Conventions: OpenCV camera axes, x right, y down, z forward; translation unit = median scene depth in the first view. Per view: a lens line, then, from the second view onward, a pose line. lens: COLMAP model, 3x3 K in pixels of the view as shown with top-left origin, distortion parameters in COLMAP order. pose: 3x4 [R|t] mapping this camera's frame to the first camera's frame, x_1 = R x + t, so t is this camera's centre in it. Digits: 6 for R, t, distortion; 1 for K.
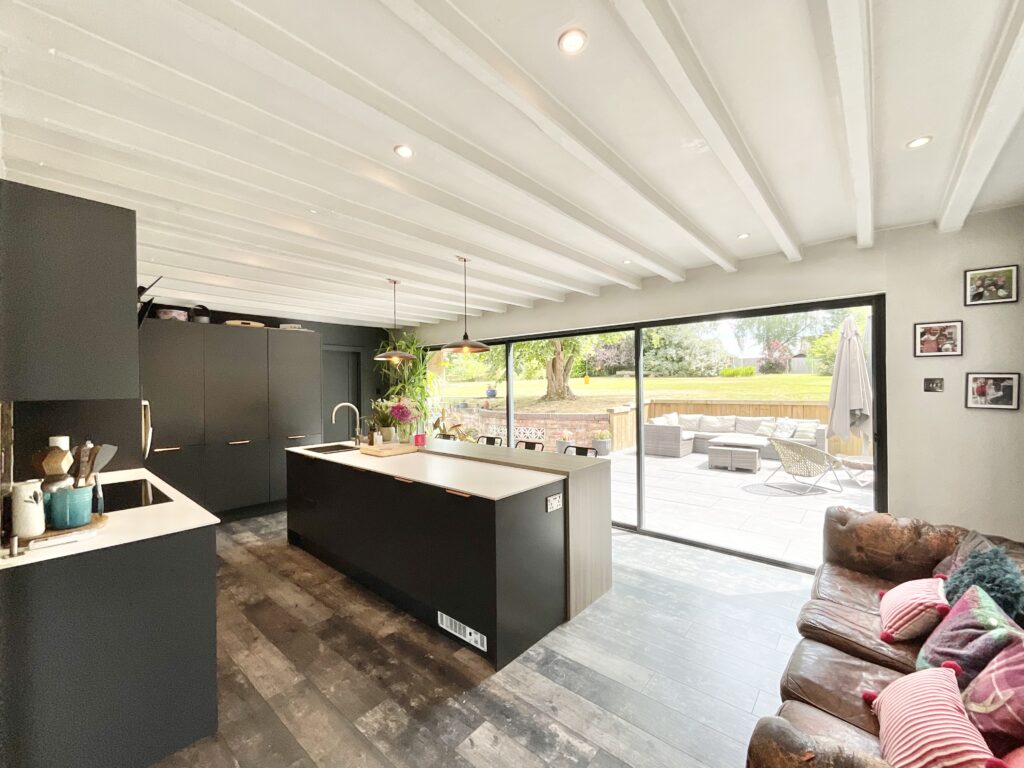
lens RADIAL K [[418.8, 0, 512.0], [0, 418.8, 384.0], [0, 0, 1]] dist [-0.014620, -0.000364]
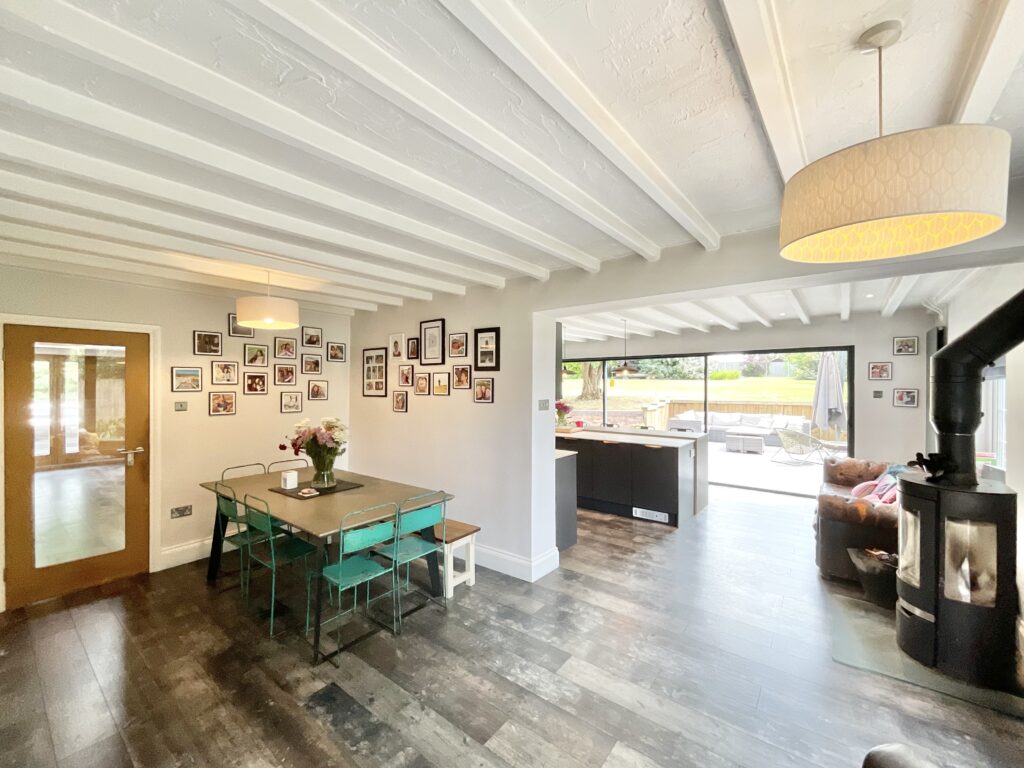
lens RADIAL K [[418.8, 0, 512.0], [0, 418.8, 384.0], [0, 0, 1]] dist [-0.014620, -0.000364]
pose [[0.998886, 0.010234, 0.046056, -0.352909], [-0.010383, 0.999942, 0.002992, -0.015511], [-0.046023, -0.003467, 0.998934, -0.388046]]
